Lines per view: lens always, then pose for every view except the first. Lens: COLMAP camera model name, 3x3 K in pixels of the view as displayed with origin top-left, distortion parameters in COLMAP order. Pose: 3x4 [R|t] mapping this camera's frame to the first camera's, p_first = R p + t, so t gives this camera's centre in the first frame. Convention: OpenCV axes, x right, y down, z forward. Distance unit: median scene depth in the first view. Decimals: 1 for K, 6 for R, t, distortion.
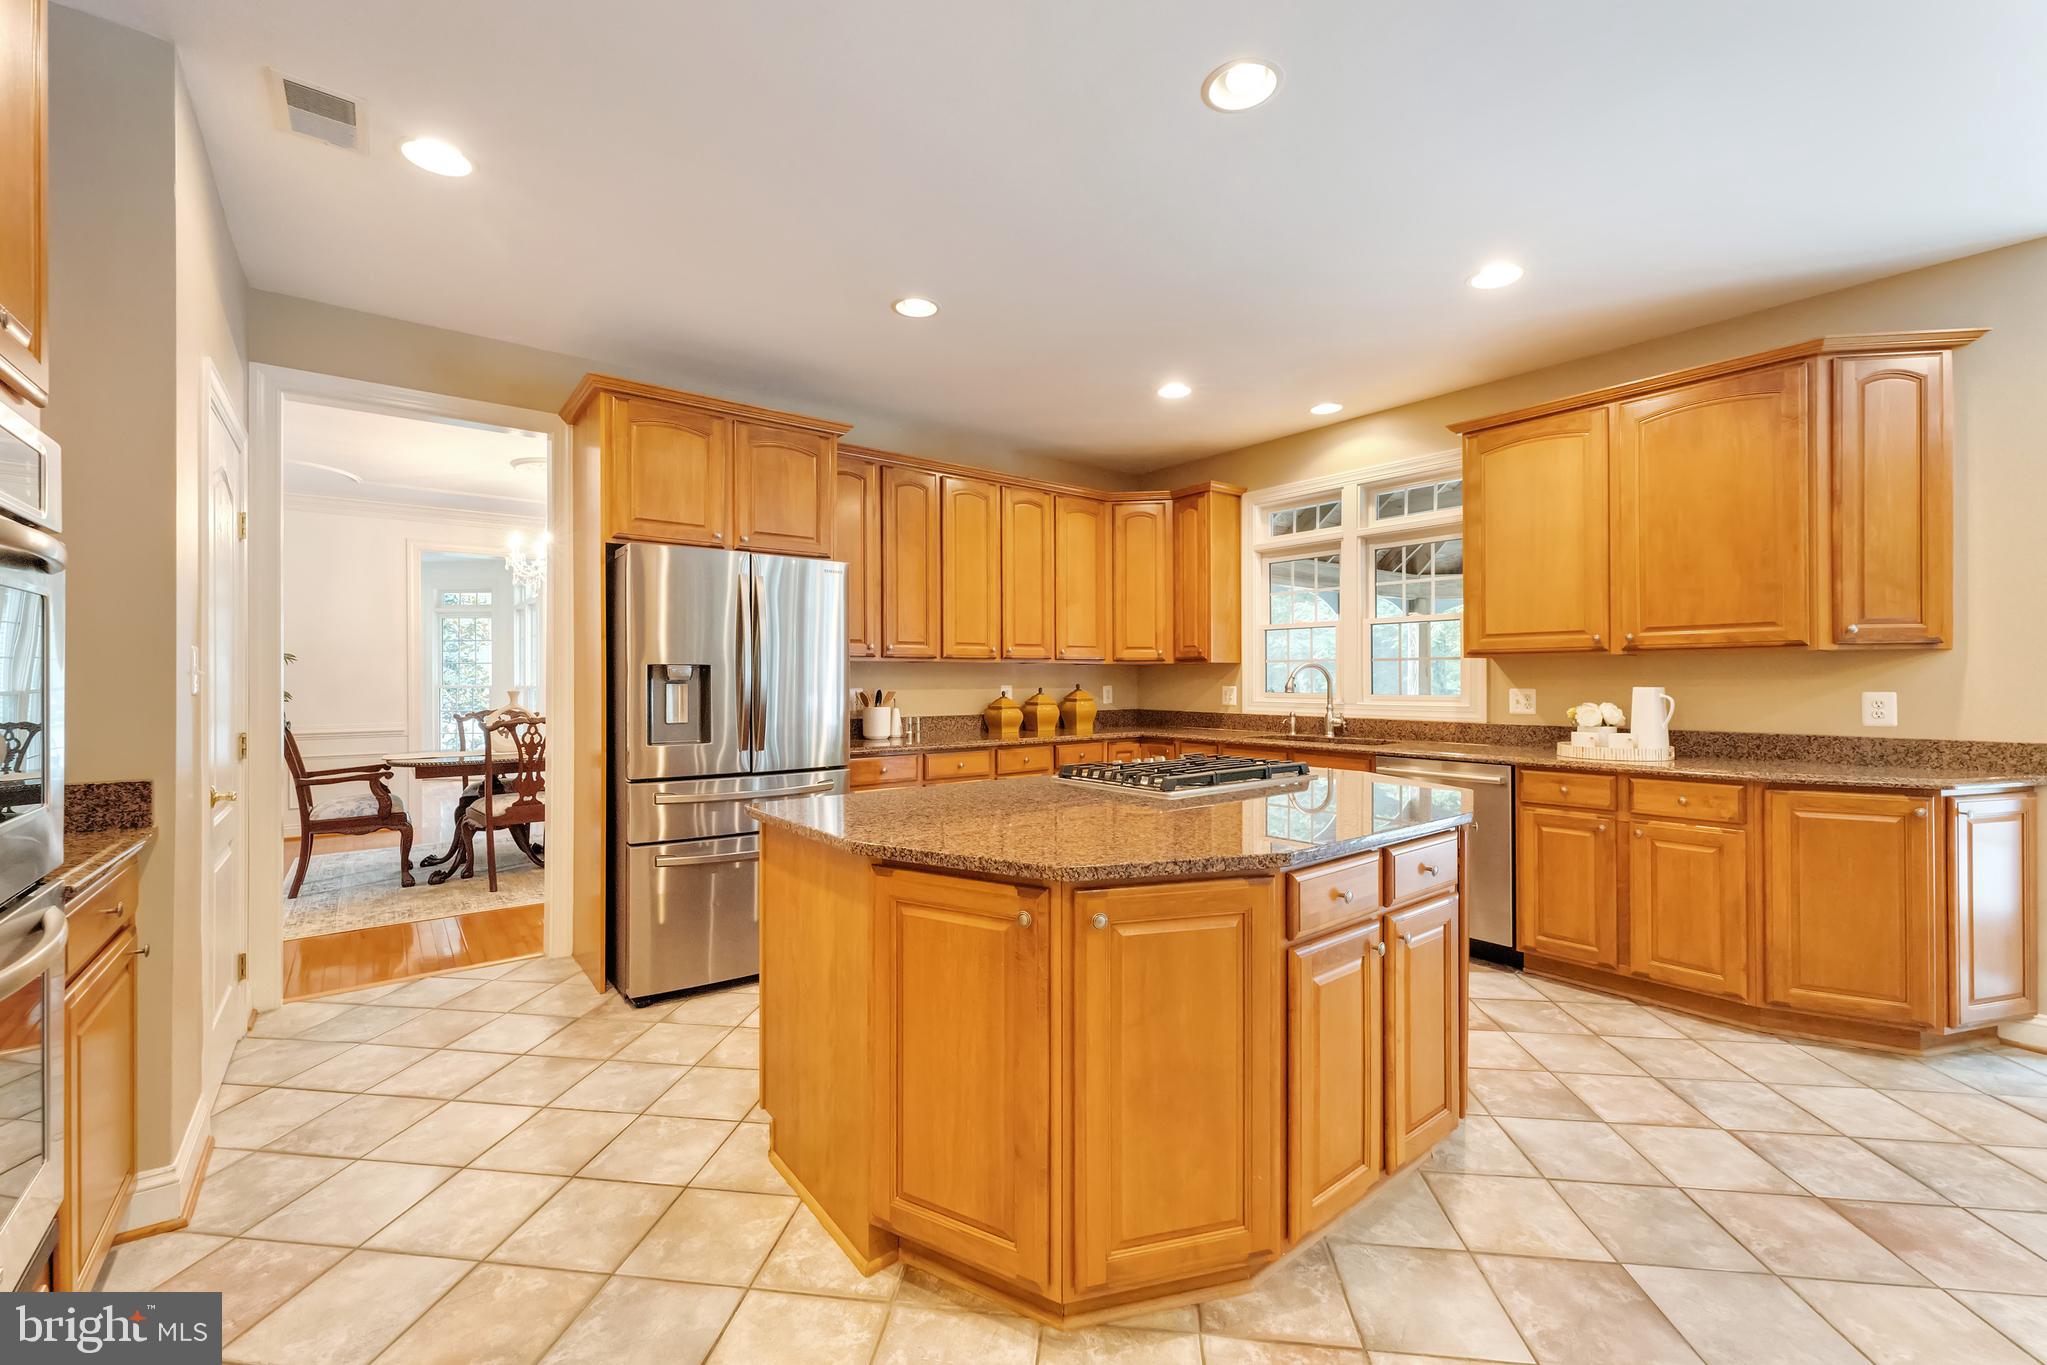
lens RADIAL K [[819.8, 0, 1026.5], [0, 819.8, 677.6], [0, 0, 1]] dist [0.000814, 0.000067]
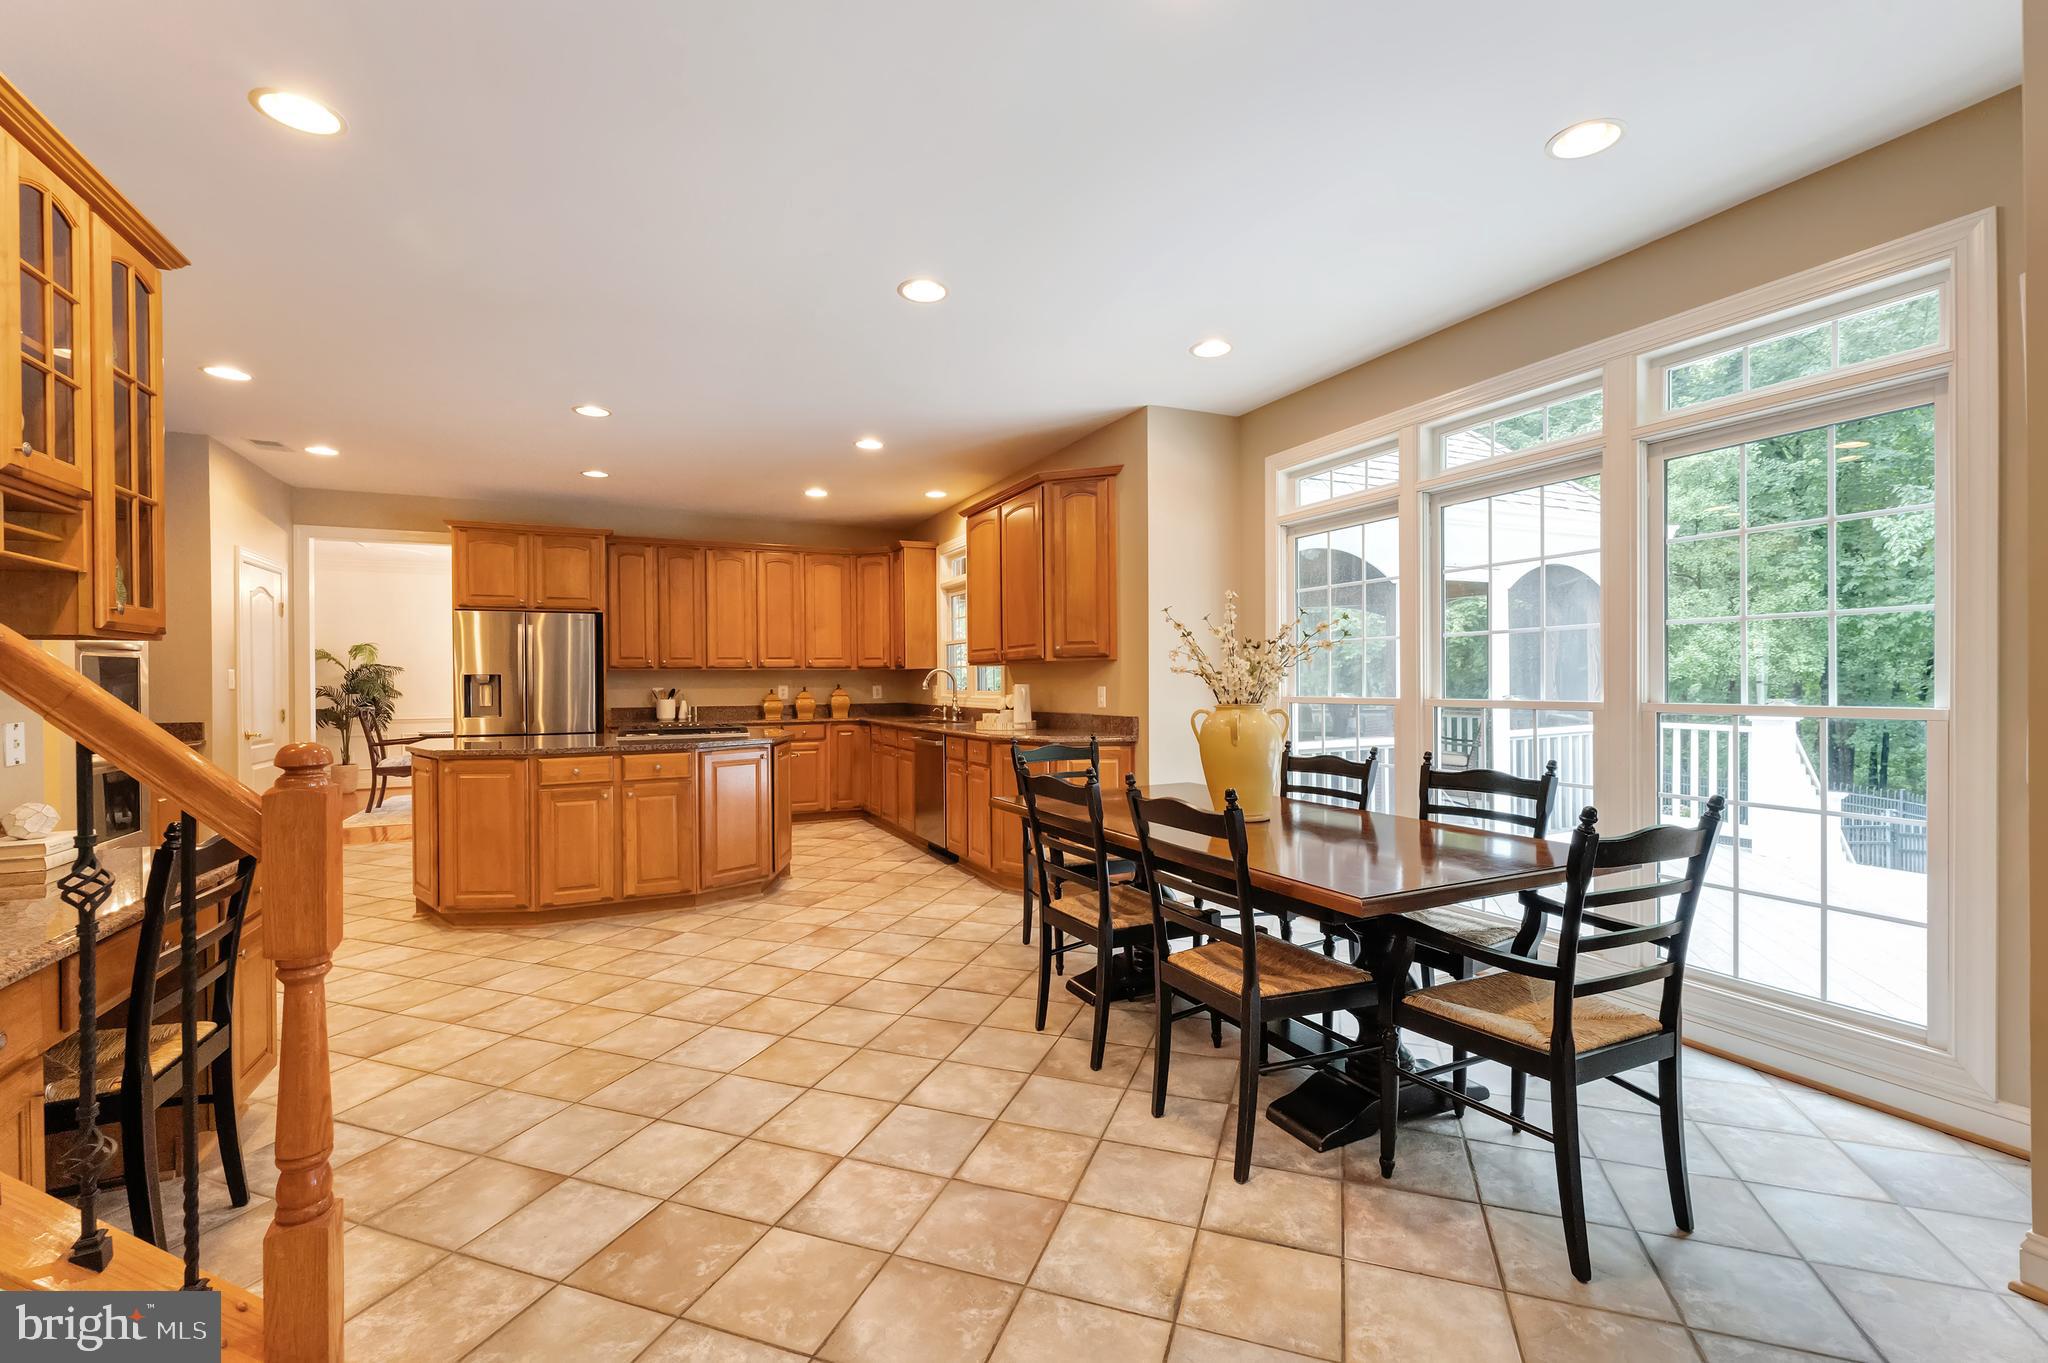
lens RADIAL K [[874.4, 0, 1043.6], [0, 874.4, 681.5], [0, 0, 1]] dist [0.004559, 0.000318]
pose [[0.976371, -0.004909, -0.216048, 0.937923], [0.005831, 0.999976, 0.003626, 0.000299], [0.216025, -0.004800, 0.976376, -0.500078]]
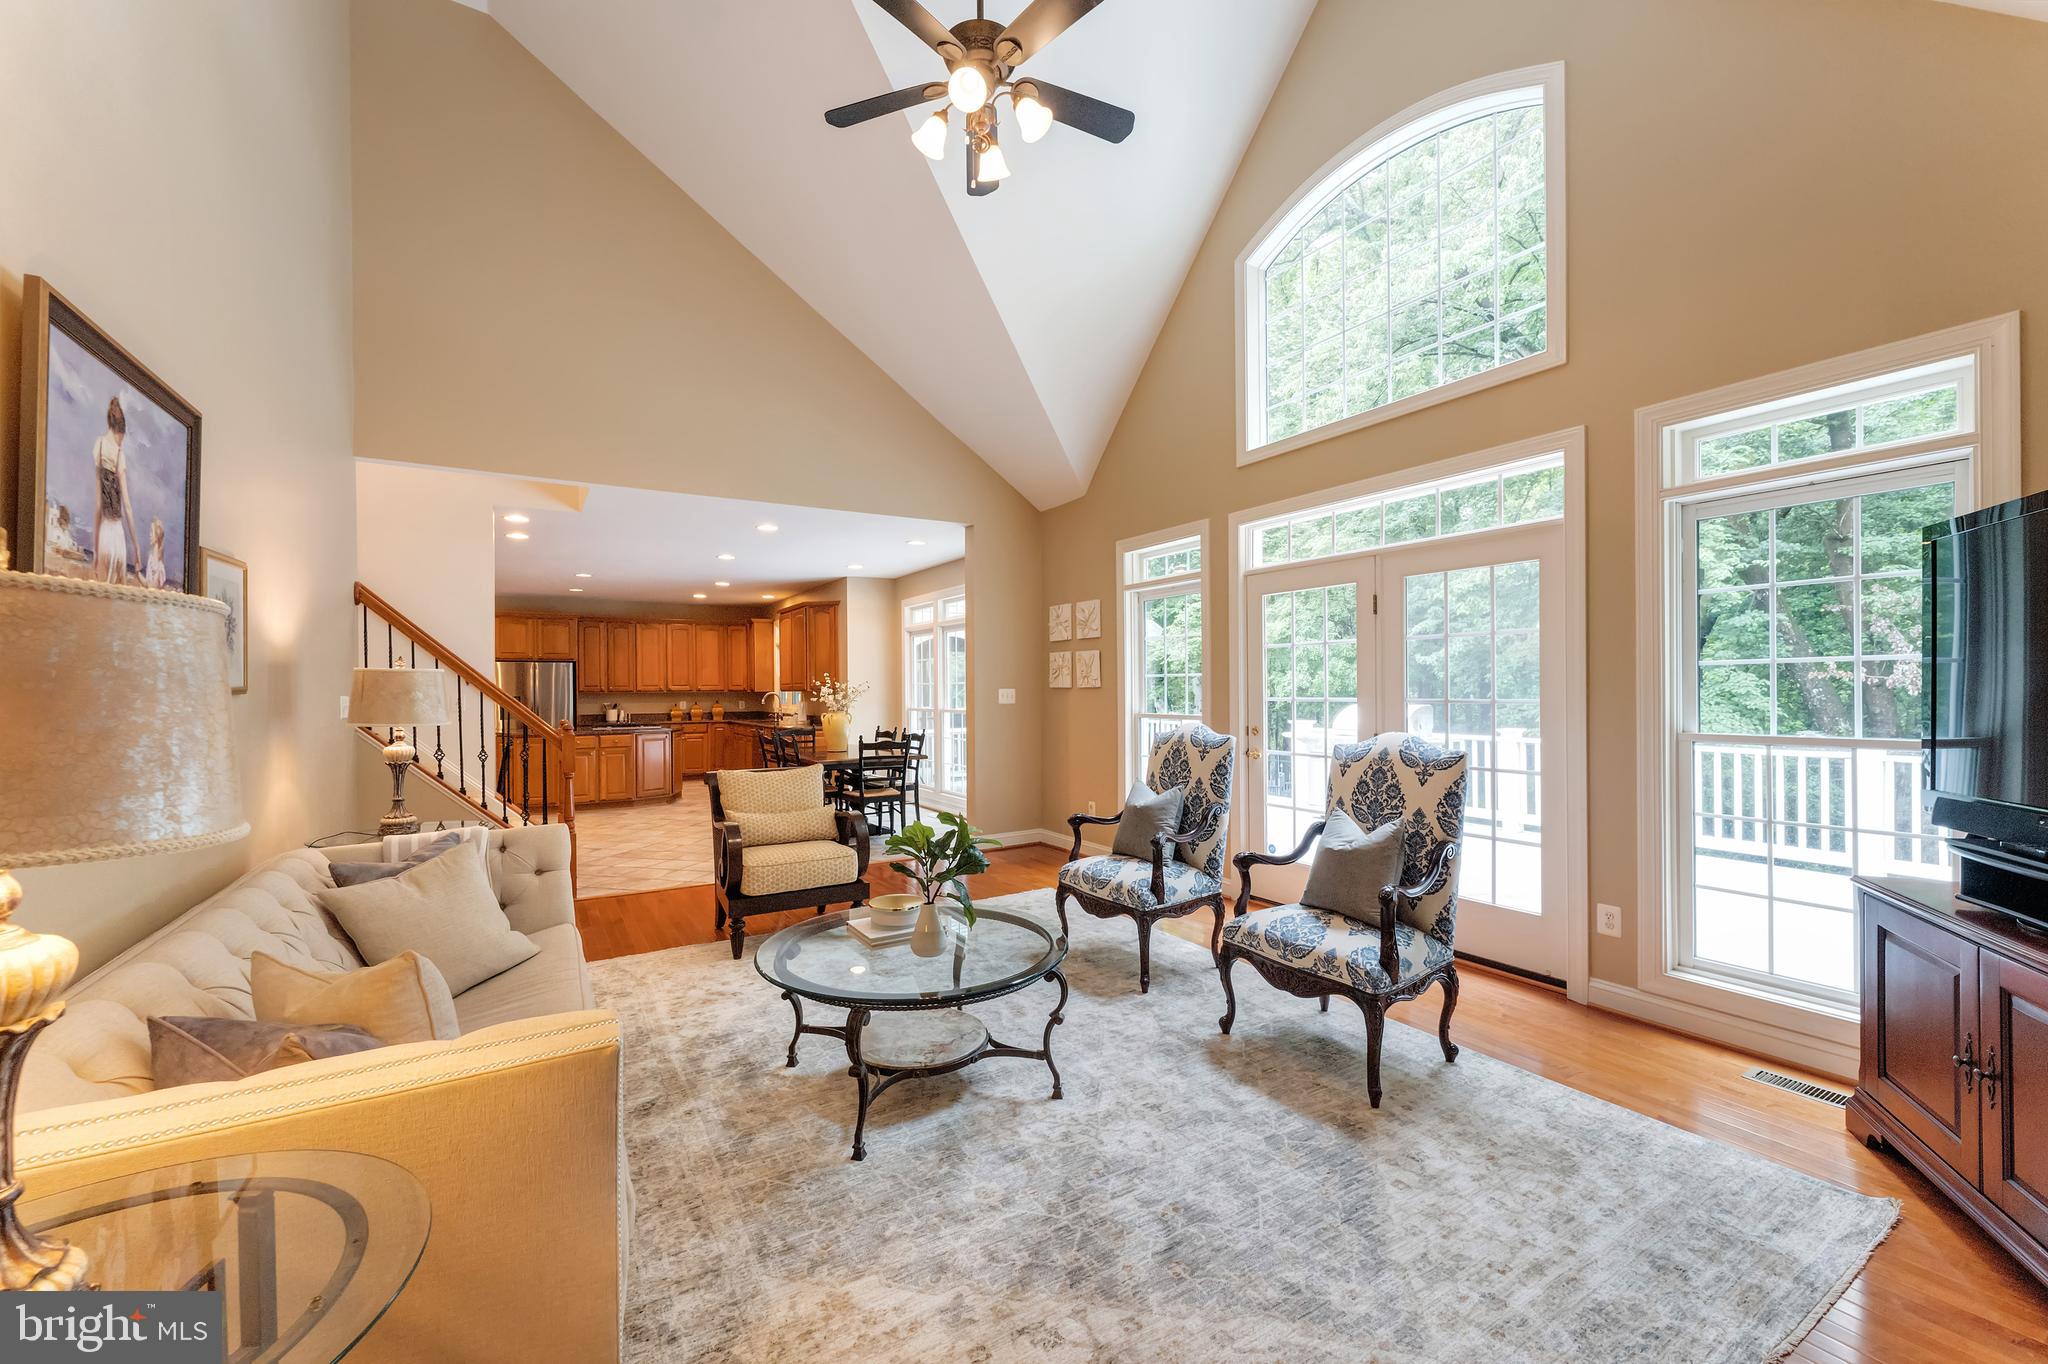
lens RADIAL K [[820.2, 0, 1032.9], [0, 820.2, 689.9], [0, 0, 1]] dist [0.000814, 0.000067]
pose [[0.992468, -0.004986, -0.122406, 1.612001], [0.005034, 0.999987, 0.000089, -0.023016], [0.122404, -0.000704, 0.992480, -1.586937]]
